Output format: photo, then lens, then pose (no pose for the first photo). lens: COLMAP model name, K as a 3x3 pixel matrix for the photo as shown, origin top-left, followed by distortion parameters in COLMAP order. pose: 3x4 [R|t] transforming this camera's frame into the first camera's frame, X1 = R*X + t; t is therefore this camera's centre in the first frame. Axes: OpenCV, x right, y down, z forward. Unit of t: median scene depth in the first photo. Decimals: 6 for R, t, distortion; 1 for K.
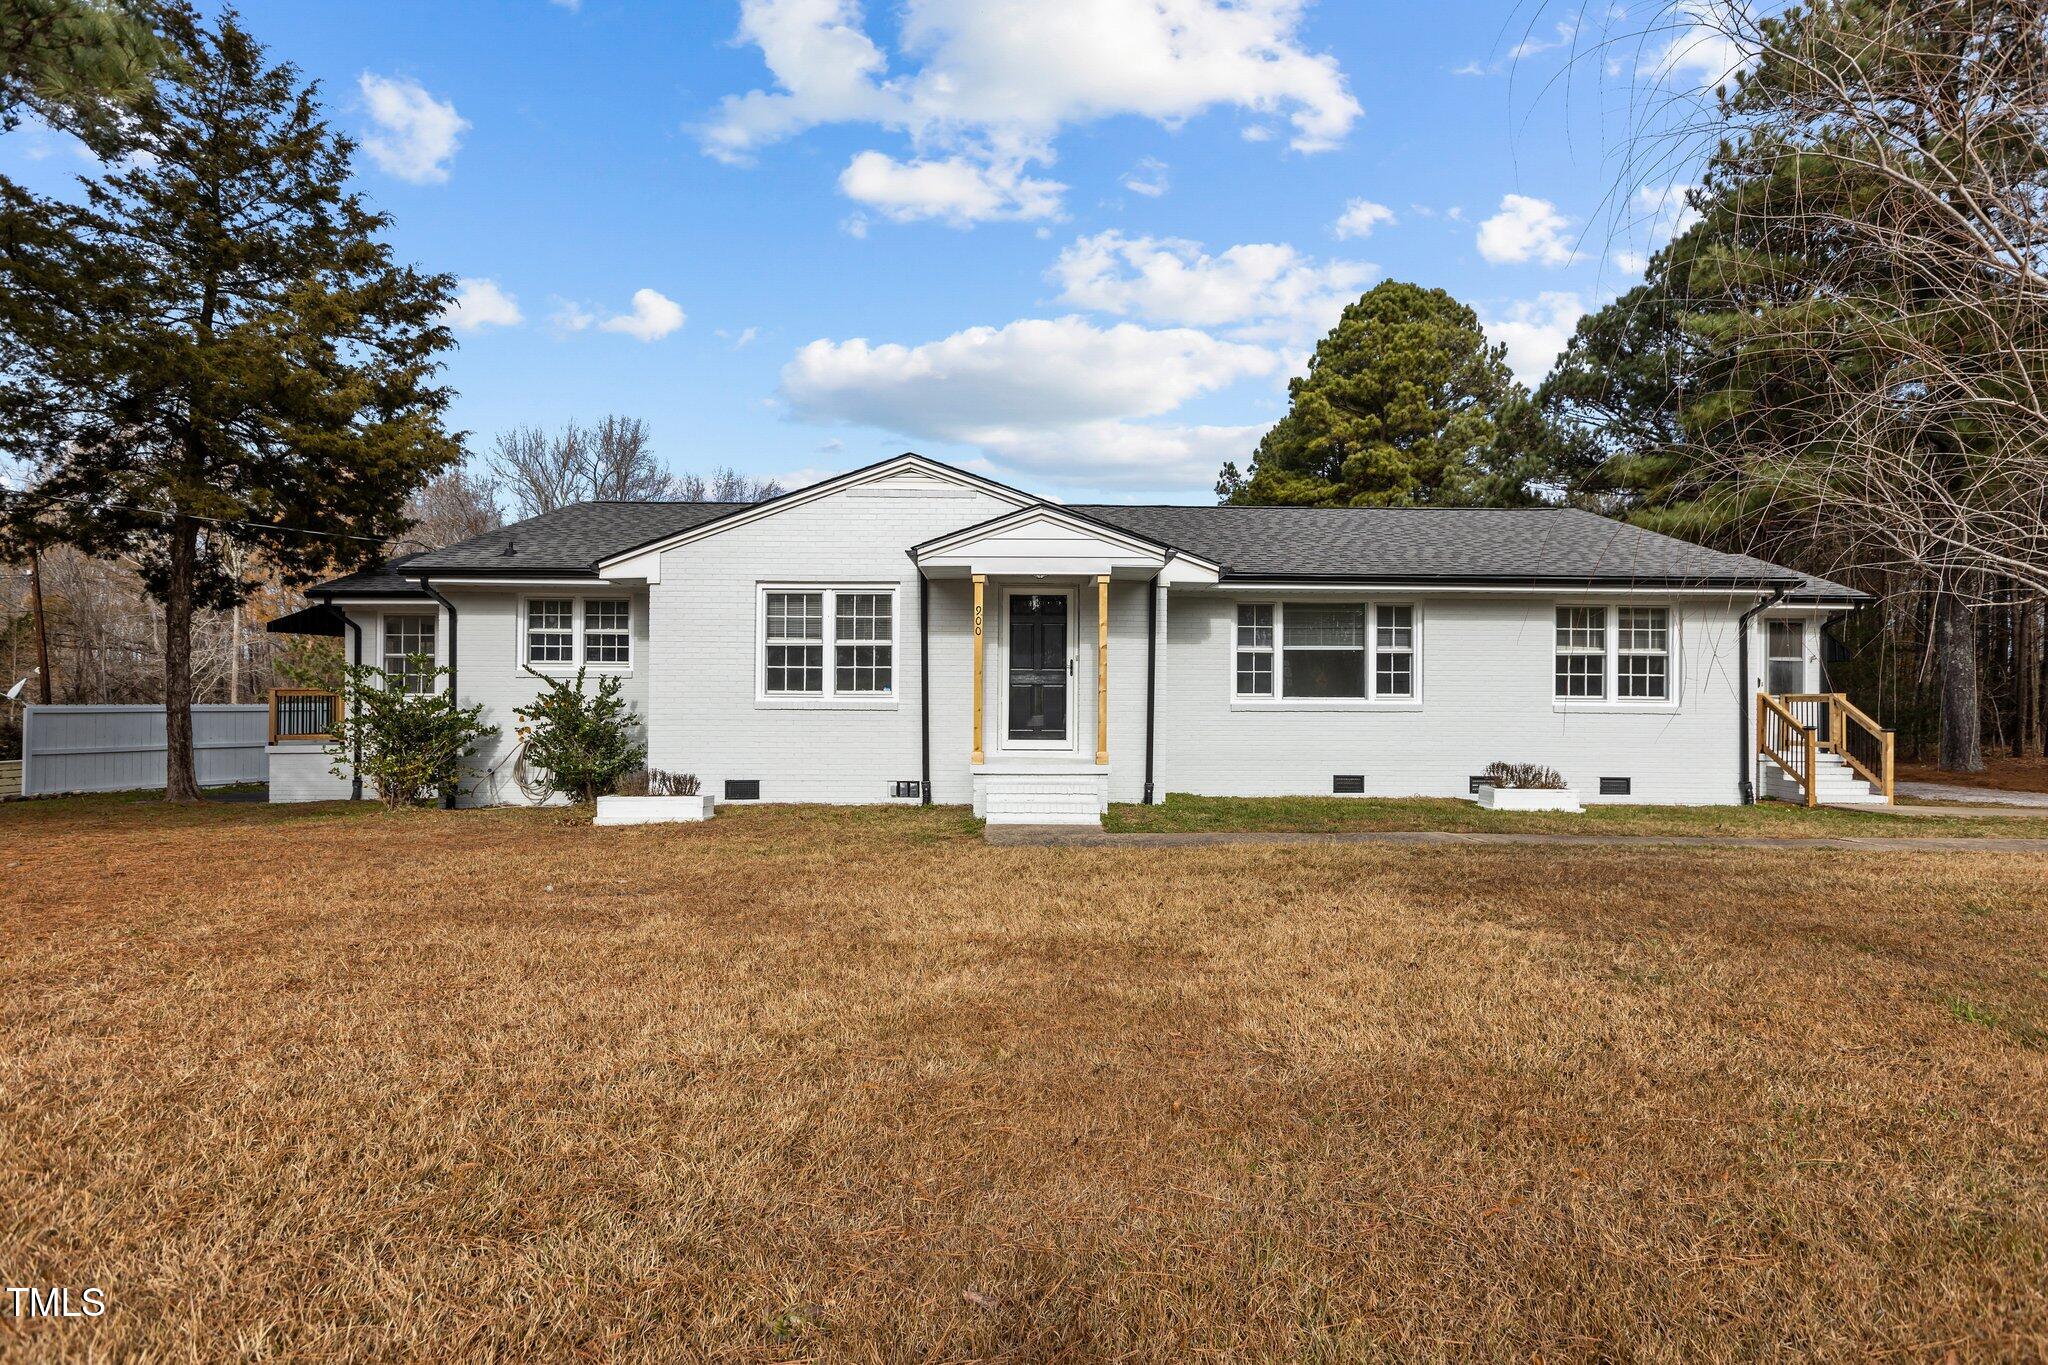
lens RADIAL K [[1041.4, 0, 1024.9], [0, 1041.4, 684.2], [0, 0, 1]] dist [-0.019930, 0.003113]
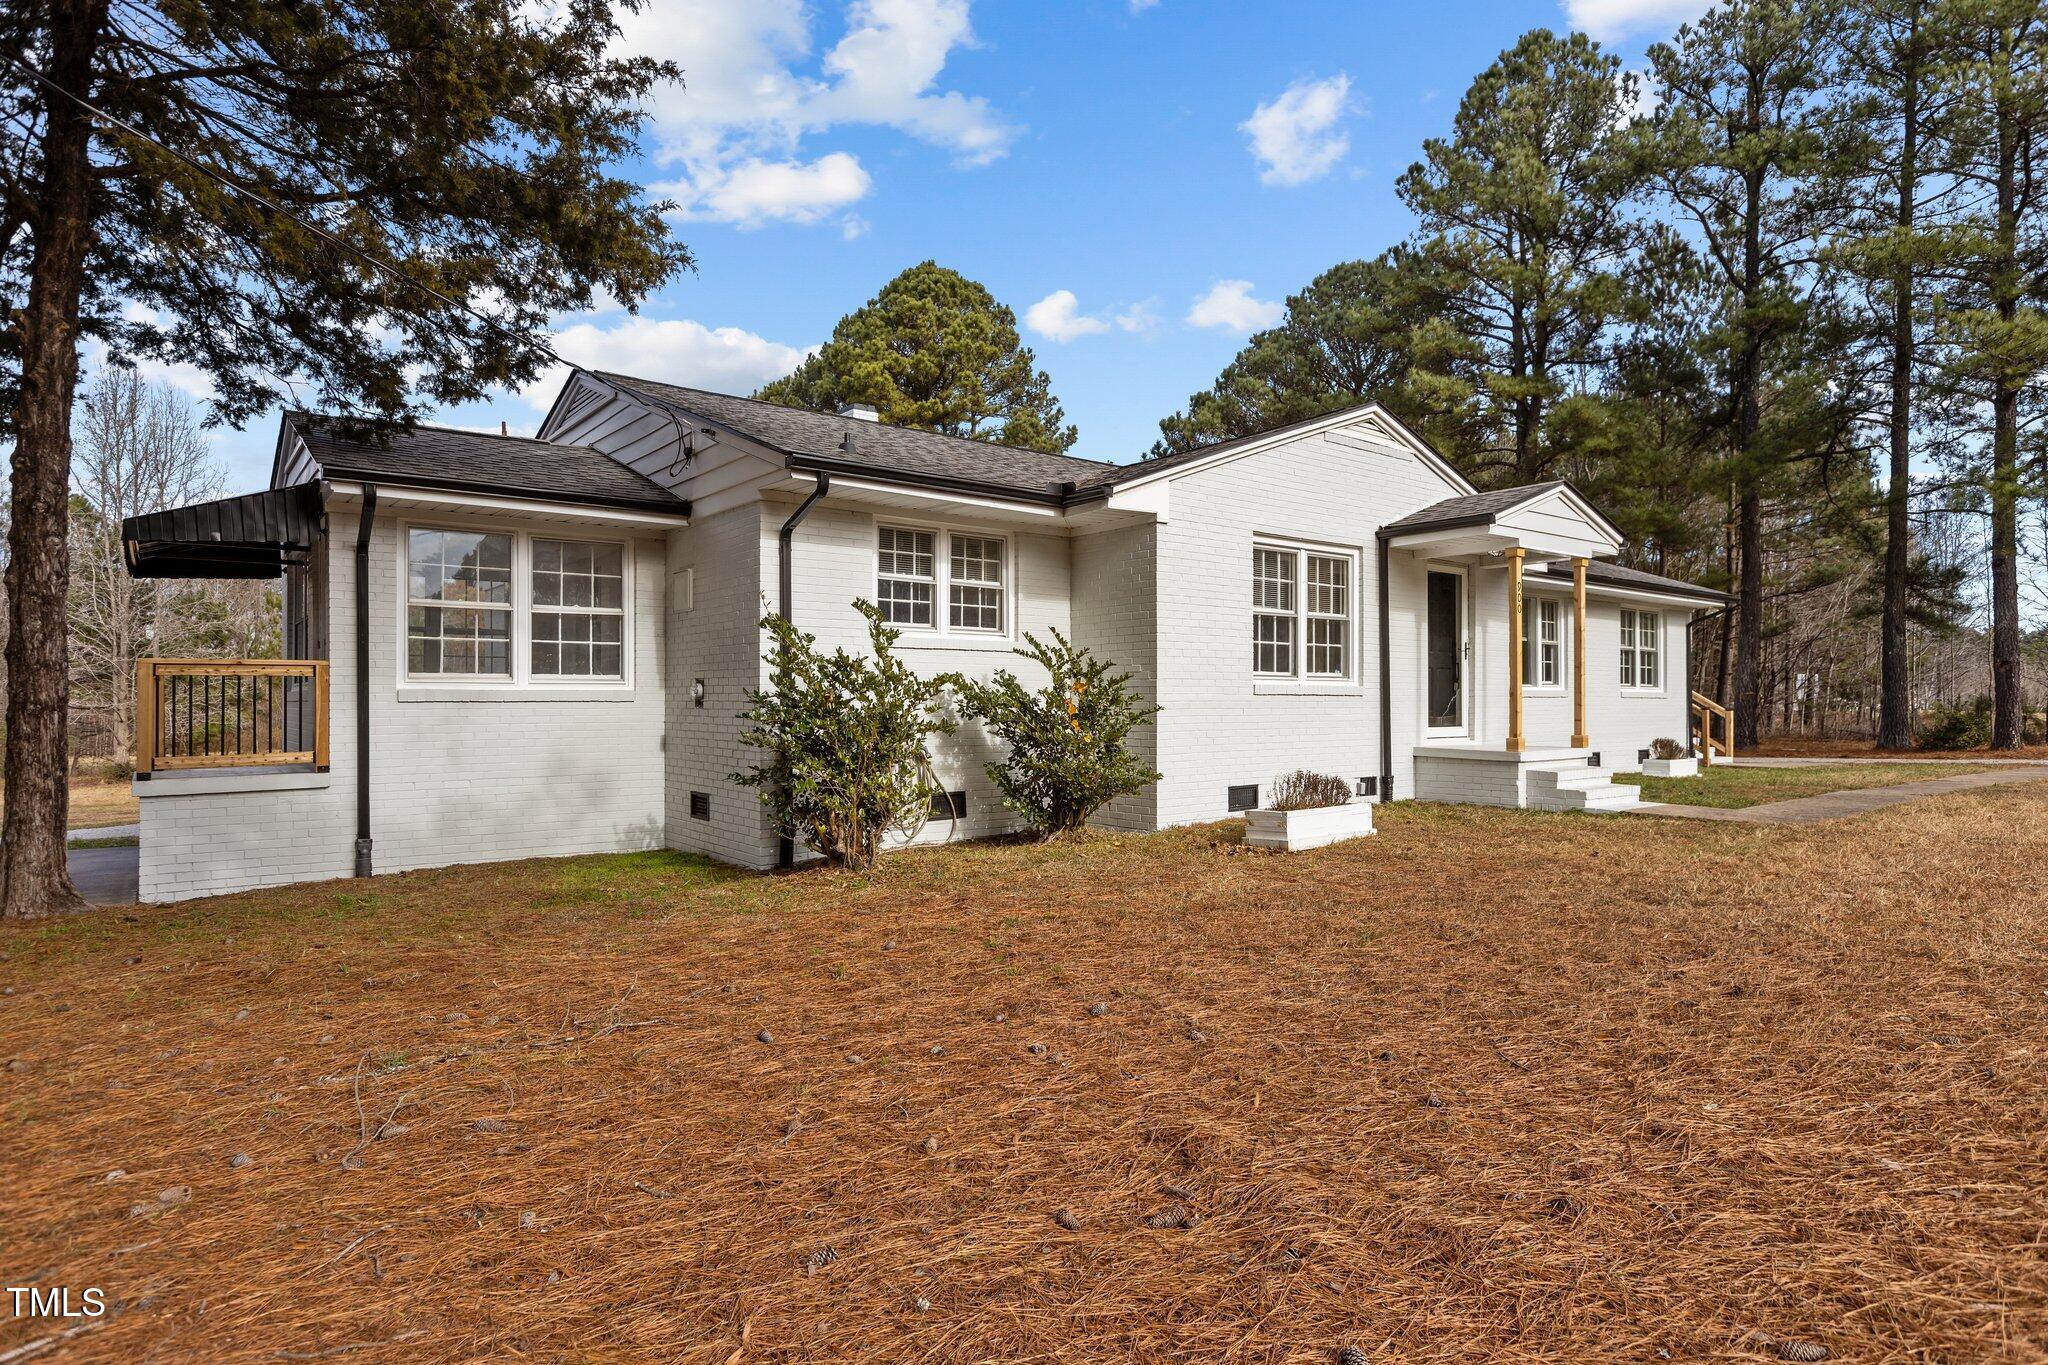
lens RADIAL K [[1114.0, 0, 1024.6], [0, 1114.0, 682.7], [0, 0, 1]] dist [0.002219, 0.000423]
pose [[0.789673, 0.003353, 0.613519, -0.693106], [-0.007741, 0.999960, 0.004499, 0.009440], [-0.613479, -0.008302, 0.789667, 0.334148]]
